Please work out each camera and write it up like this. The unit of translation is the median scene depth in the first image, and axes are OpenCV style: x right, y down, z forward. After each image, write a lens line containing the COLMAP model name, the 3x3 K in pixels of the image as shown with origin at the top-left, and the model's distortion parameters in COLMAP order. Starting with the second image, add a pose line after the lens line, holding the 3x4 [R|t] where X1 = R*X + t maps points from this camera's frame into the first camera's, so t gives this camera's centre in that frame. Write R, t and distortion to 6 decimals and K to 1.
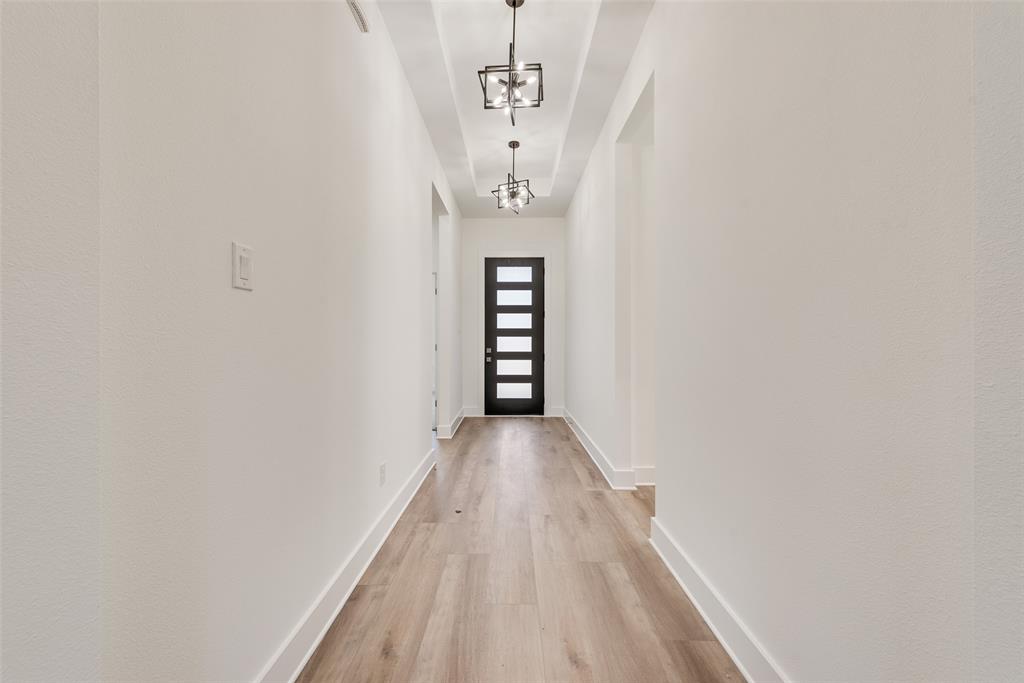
lens RADIAL K [[402.4, 0, 508.1], [0, 402.4, 339.0], [0, 0, 1]] dist [0.001434, -0.000069]
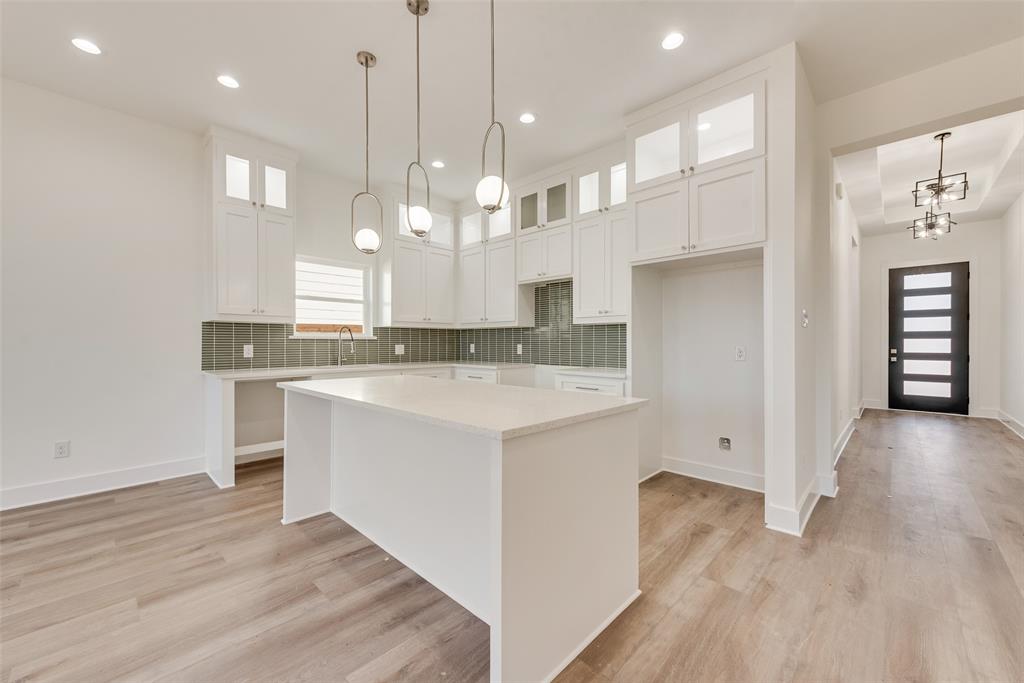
lens RADIAL K [[397.7, 0, 508.1], [0, 397.7, 343.4], [0, 0, 1]] dist [0.002135, -0.000063]
pose [[0.719844, -0.001066, -0.694135, -0.051367], [0.010672, 0.999898, 0.009531, -0.015942], [0.694054, -0.014269, 0.719781, -0.556343]]
